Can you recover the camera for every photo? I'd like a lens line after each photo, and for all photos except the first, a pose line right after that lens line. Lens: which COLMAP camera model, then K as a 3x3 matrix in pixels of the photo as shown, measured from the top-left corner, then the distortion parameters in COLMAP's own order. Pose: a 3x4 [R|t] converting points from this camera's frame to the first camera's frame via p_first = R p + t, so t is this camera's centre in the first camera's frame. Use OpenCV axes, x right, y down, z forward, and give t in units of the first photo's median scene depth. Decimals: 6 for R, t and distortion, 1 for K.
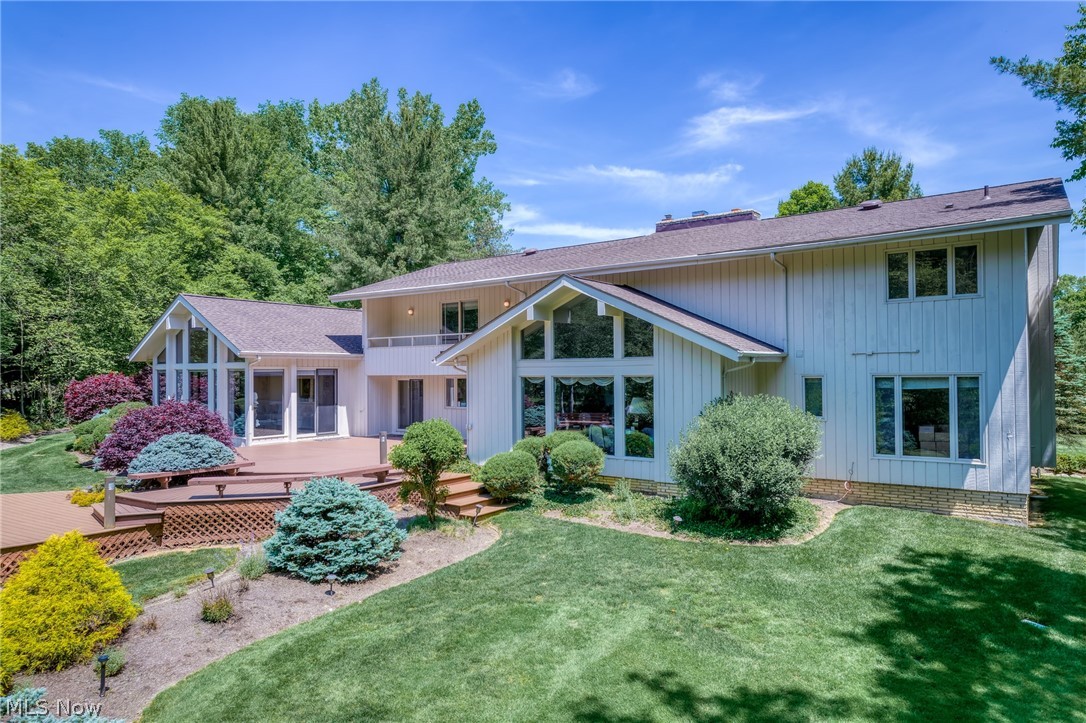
lens RADIAL K [[687.5, 0, 543.1], [0, 687.5, 363.1], [0, 0, 1]] dist [0.002869, 0.002141]
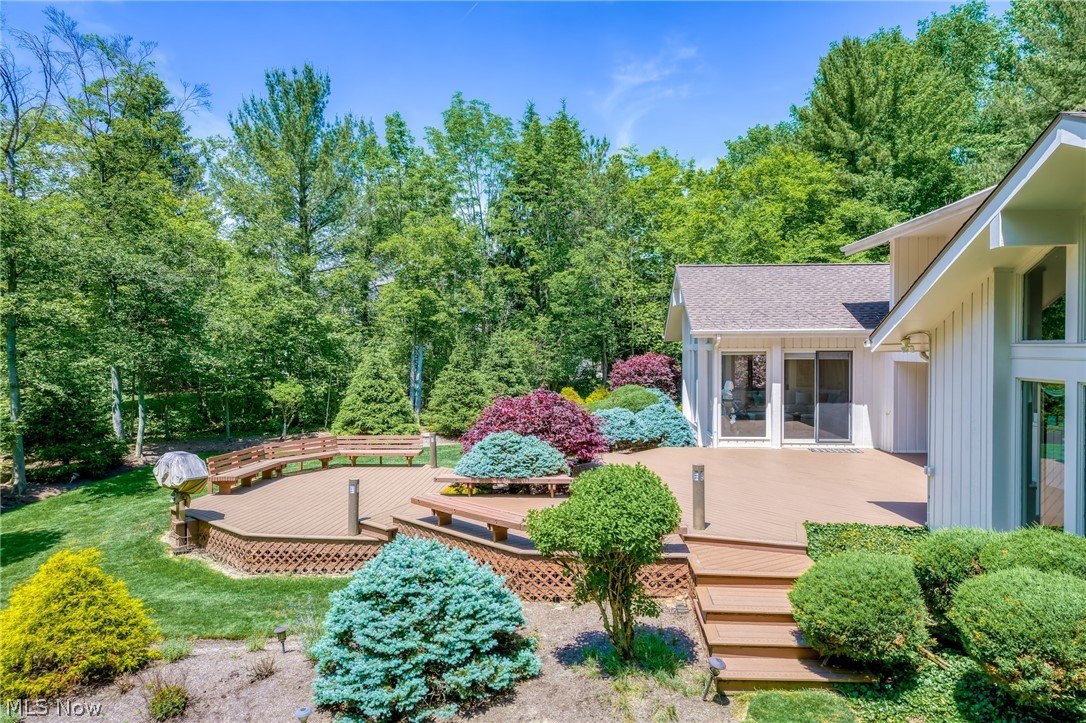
lens RADIAL K [[687.5, 0, 543.1], [0, 687.5, 363.1], [0, 0, 1]] dist [0.002869, 0.002141]
pose [[0.522011, 0.022656, -0.852638, 0.150180], [0.012842, 0.999325, 0.034416, -0.008192], [0.852842, -0.028915, 0.521367, 0.413178]]
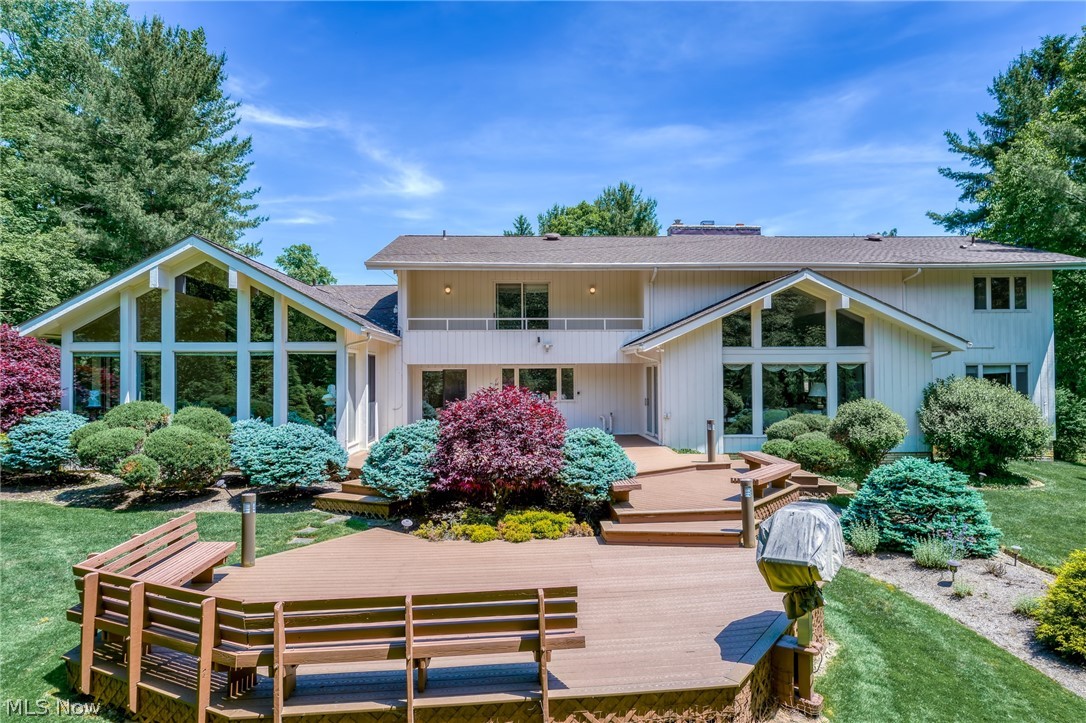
lens RADIAL K [[687.5, 0, 543.1], [0, 687.5, 363.1], [0, 0, 1]] dist [0.002869, 0.002141]
pose [[0.787298, 0.011674, 0.616462, -0.712195], [-0.010544, 0.999929, -0.005470, 0.022218], [-0.616483, -0.002193, 0.787365, 0.294563]]
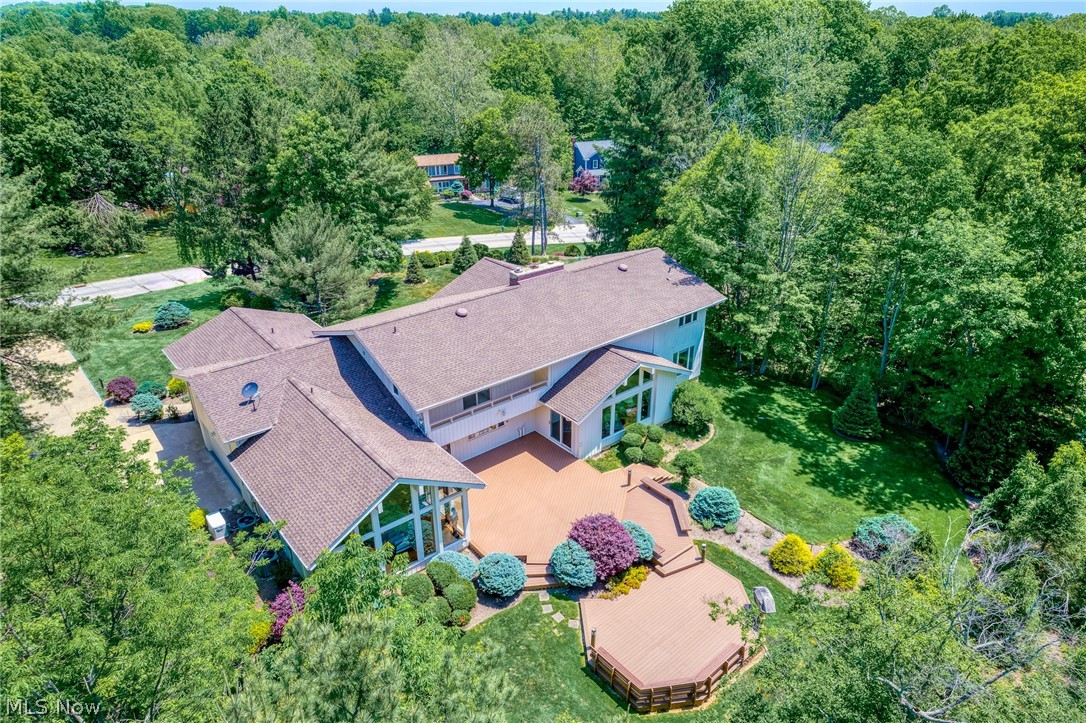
lens RADIAL K [[687.5, 0, 543.1], [0, 687.5, 363.1], [0, 0, 1]] dist [0.002869, 0.002141]
pose [[0.261259, -0.421589, 0.868335, -1.419705], [-0.012225, 0.898061, 0.439700, -0.790596], [-0.965191, -0.125491, 0.229473, 0.589710]]
